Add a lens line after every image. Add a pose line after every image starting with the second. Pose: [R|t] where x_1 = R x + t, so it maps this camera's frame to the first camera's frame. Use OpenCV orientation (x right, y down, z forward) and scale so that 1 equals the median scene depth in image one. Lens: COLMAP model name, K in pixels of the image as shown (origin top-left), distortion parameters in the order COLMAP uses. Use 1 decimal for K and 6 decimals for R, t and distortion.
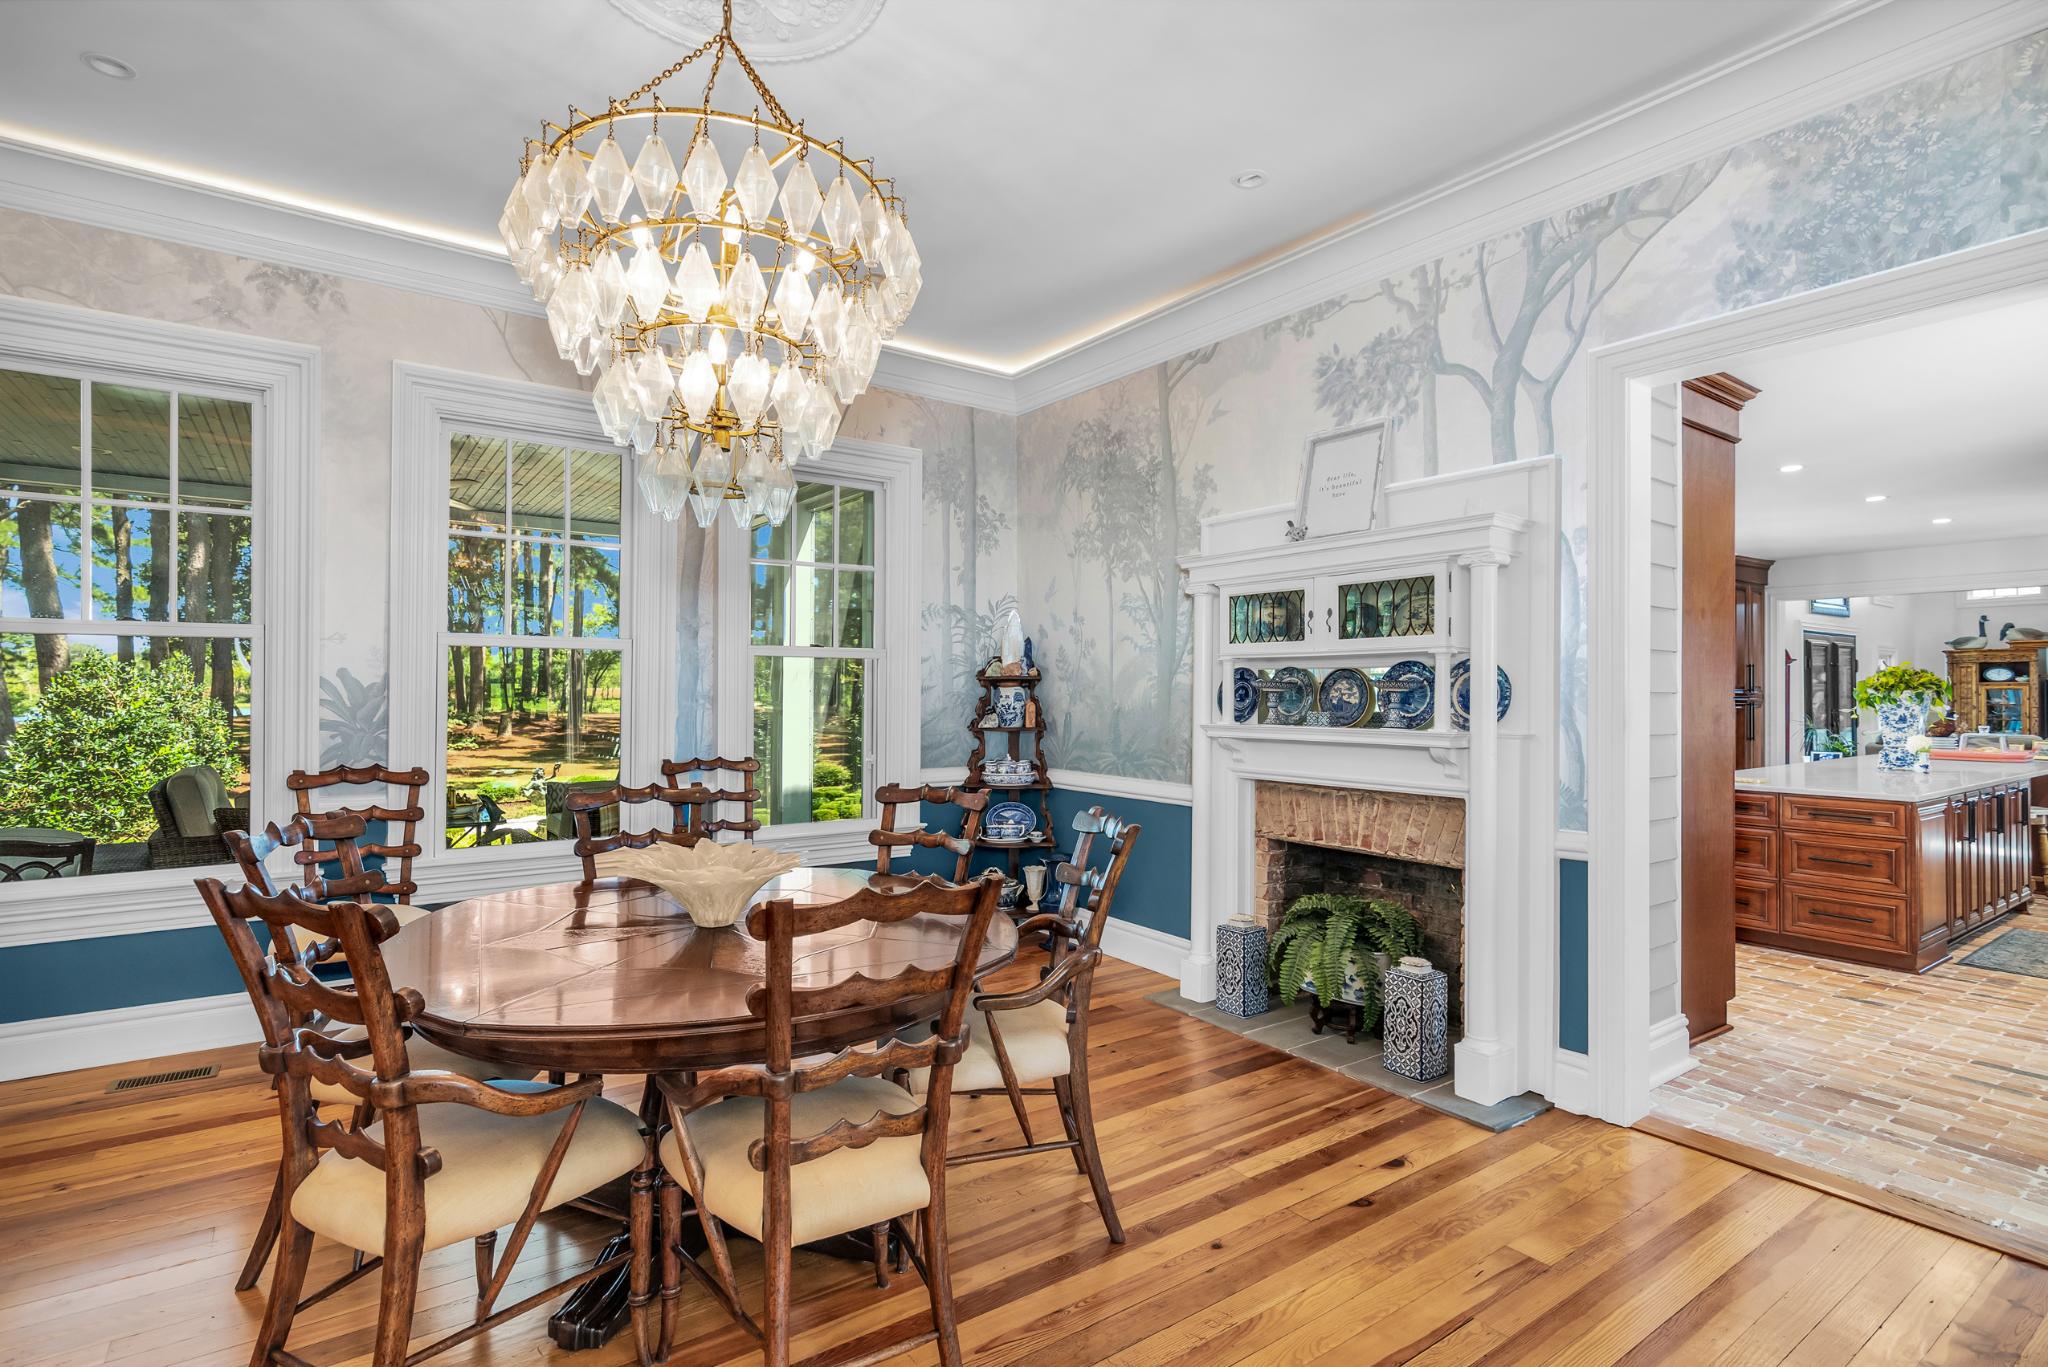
lens RADIAL K [[978.8, 0, 986.7], [0, 978.8, 683.2], [0, 0, 1]] dist [-0.010147, 0.001243]
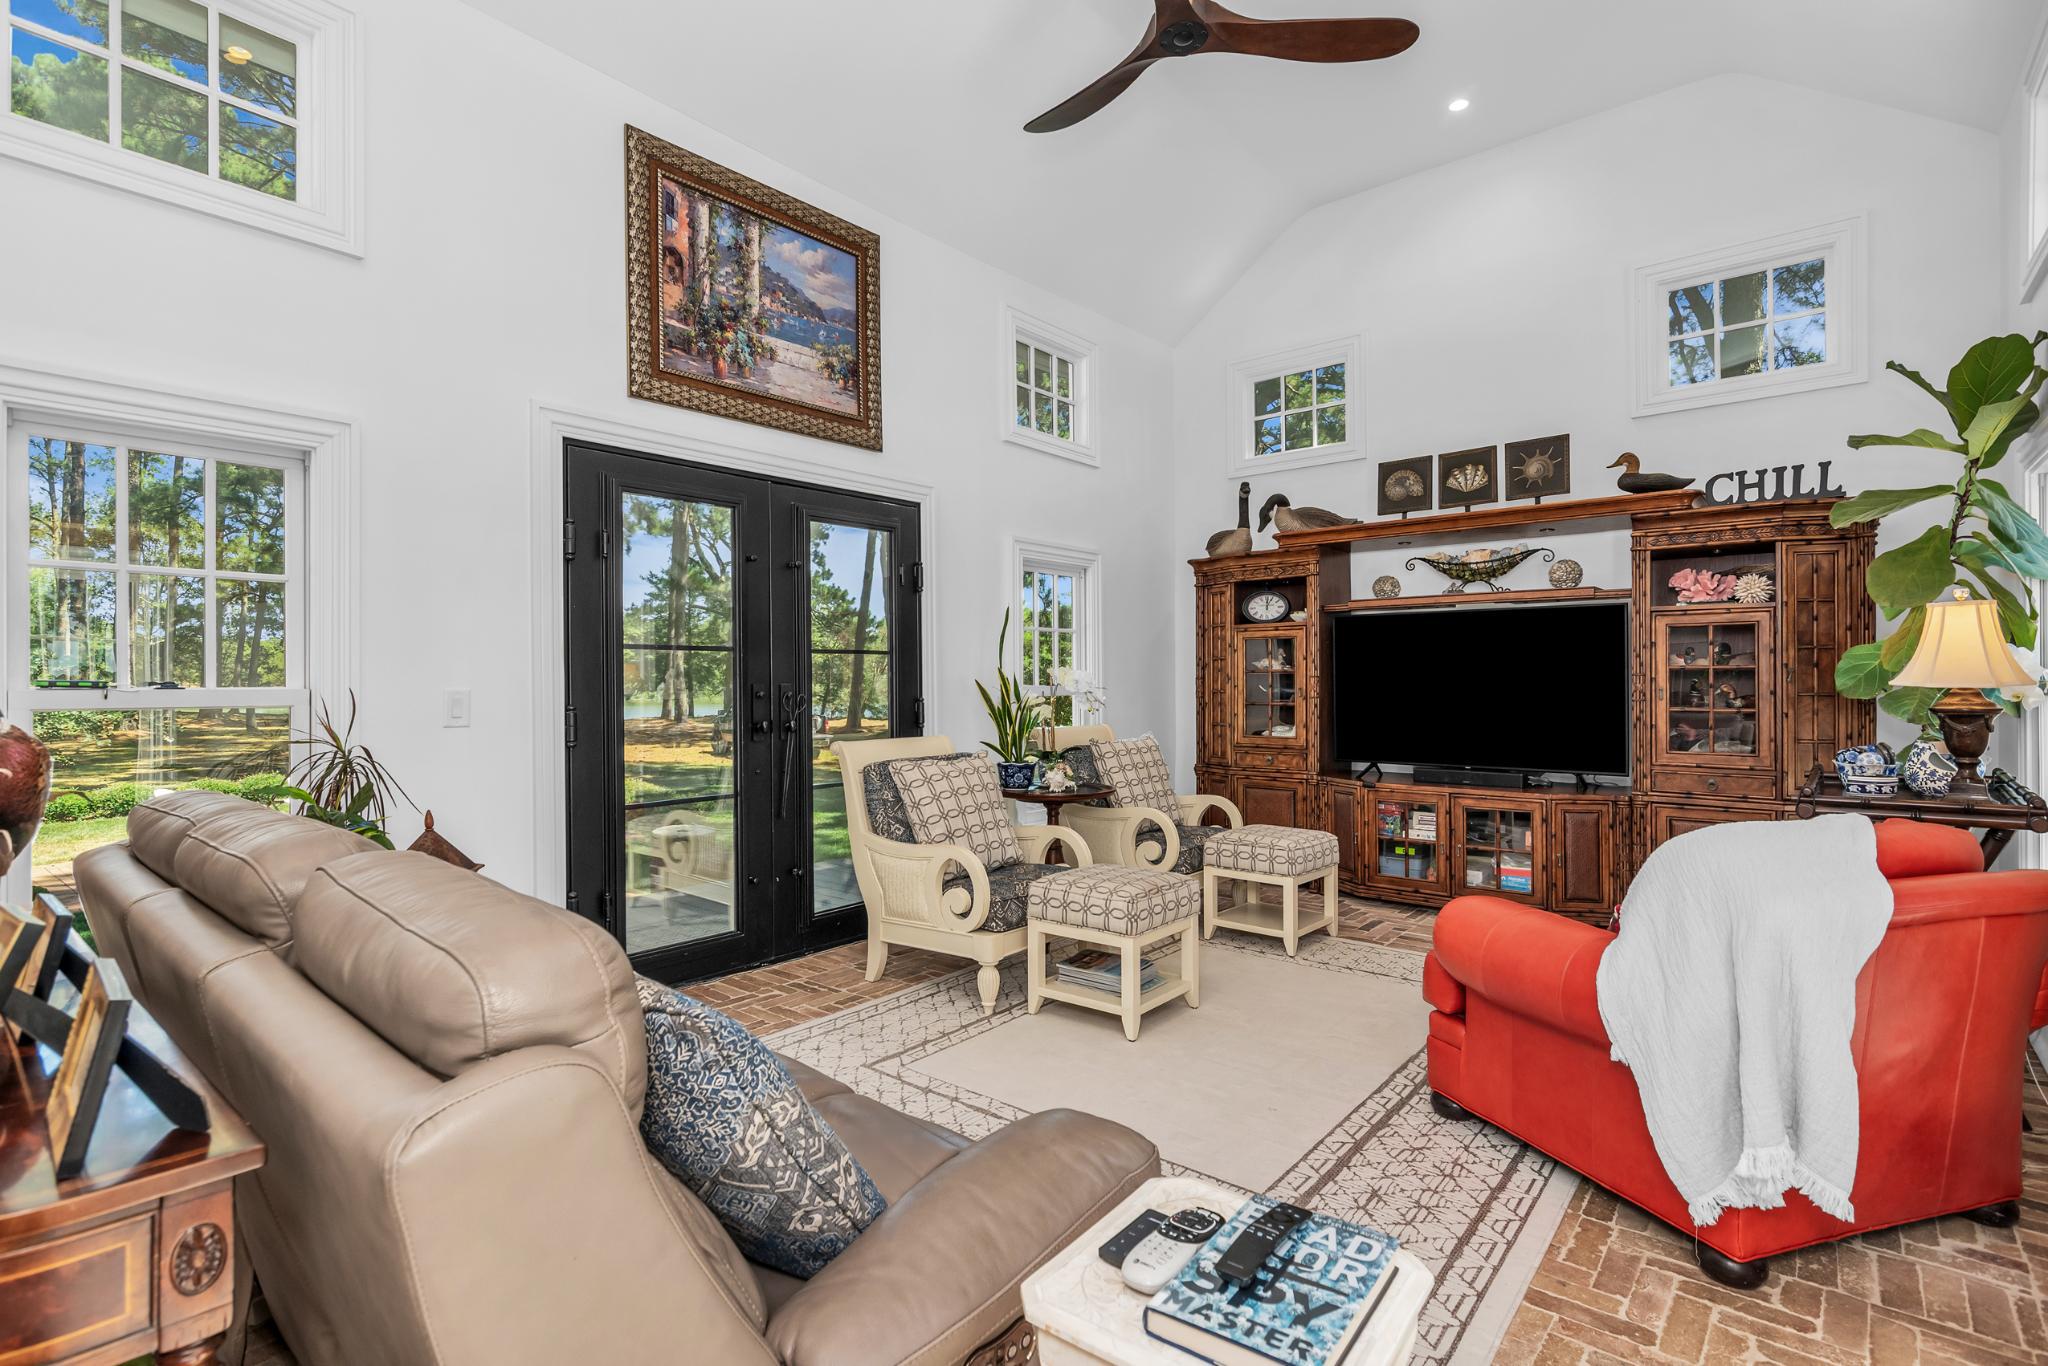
lens RADIAL K [[978.8, 0, 1025.0], [0, 978.8, 680.0], [0, 0, 1]] dist [-0.010147, 0.001243]
pose [[0.958346, -0.000853, 0.285609, 0.798809], [-0.000552, 0.999988, 0.004841, 0.023748], [-0.285610, -0.004797, 0.958334, 0.583475]]
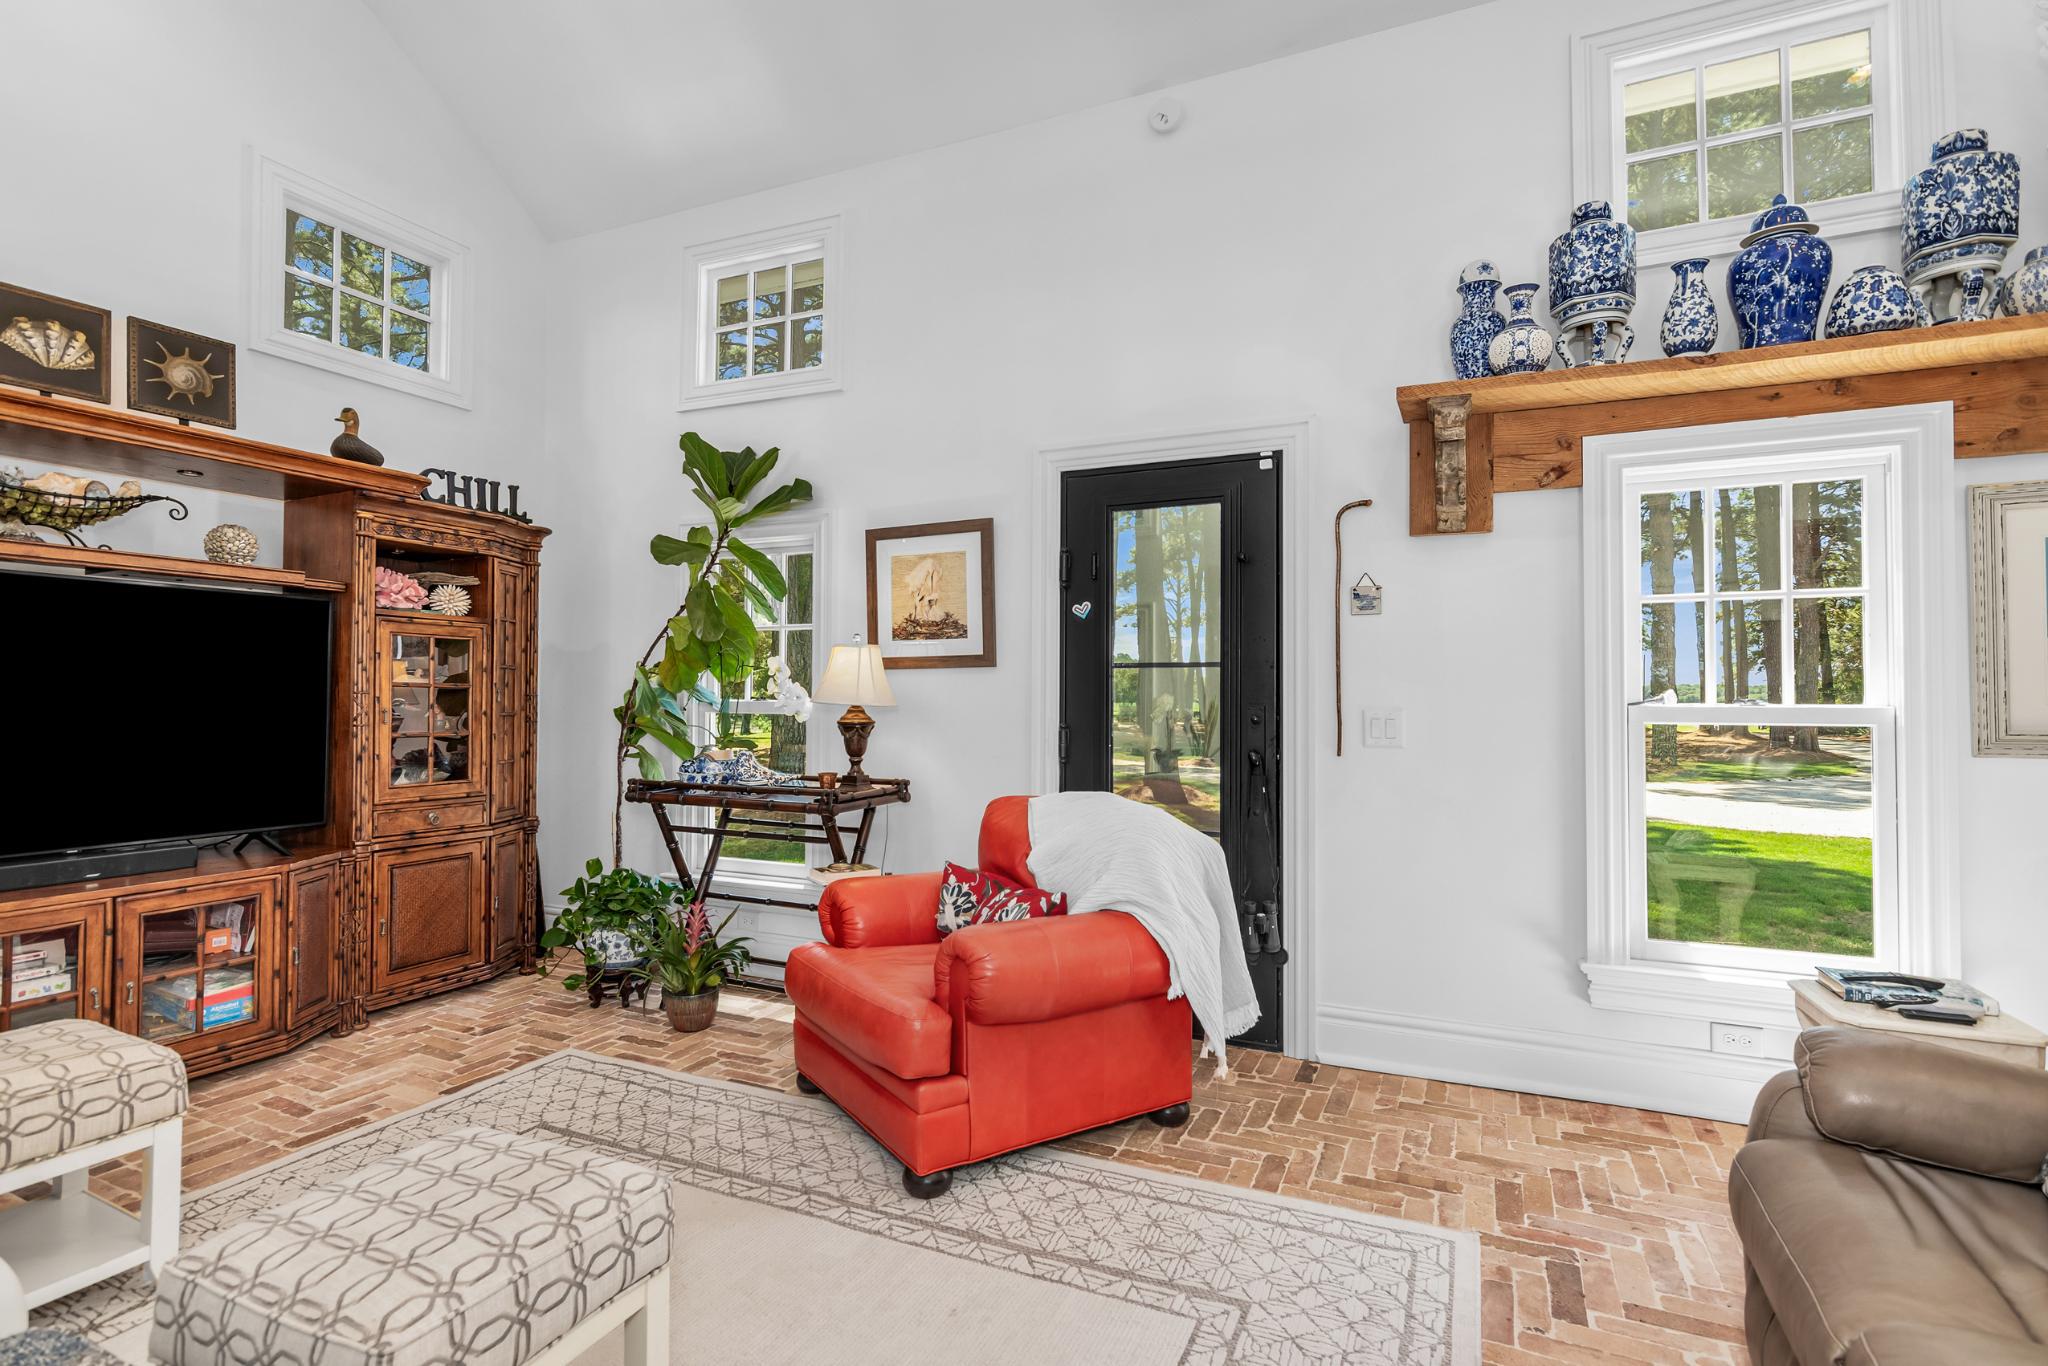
lens RADIAL K [[978.8, 0, 1021.3], [0, 978.8, 677.8], [0, 0, 1]] dist [-0.010147, 0.001243]
pose [[-0.517228, 0.018918, 0.855639, 0.775456], [-0.010645, 0.999536, -0.028534, 0.025202], [-0.855782, -0.023866, -0.516786, 0.847955]]
